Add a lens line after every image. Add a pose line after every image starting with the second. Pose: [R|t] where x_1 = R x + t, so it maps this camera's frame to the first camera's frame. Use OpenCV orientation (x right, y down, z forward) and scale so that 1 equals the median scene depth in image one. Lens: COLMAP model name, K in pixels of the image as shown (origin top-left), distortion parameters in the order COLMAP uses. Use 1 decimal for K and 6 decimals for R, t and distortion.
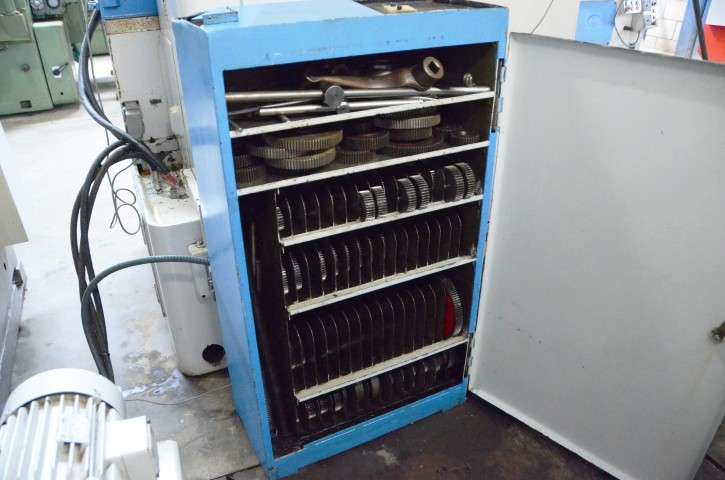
lens RADIAL K [[562.1, 0, 362.5], [0, 562.1, 240.0], [0, 0, 1]] dist [-0.168389, 0.130587]
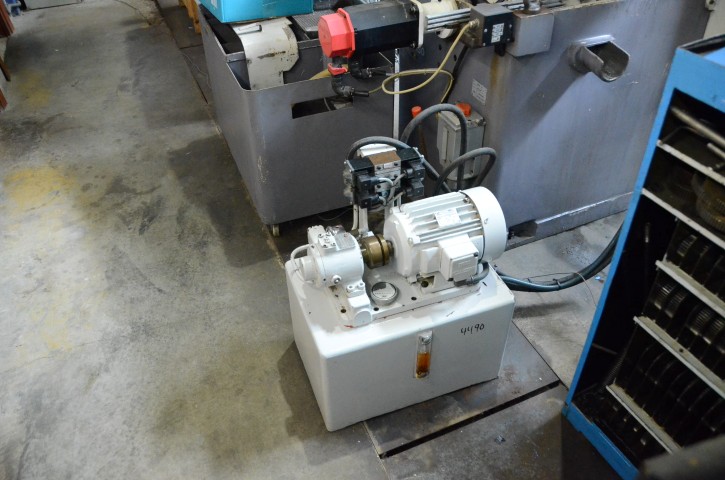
lens RADIAL K [[562.1, 0, 362.5], [0, 562.1, 240.0], [0, 0, 1]] dist [-0.168389, 0.130587]
pose [[0.013247, 0.664398, -0.747261, 0.633678], [-0.463790, 0.666157, 0.584066, -0.389633], [0.885846, 0.338835, 0.316966, 0.207779]]
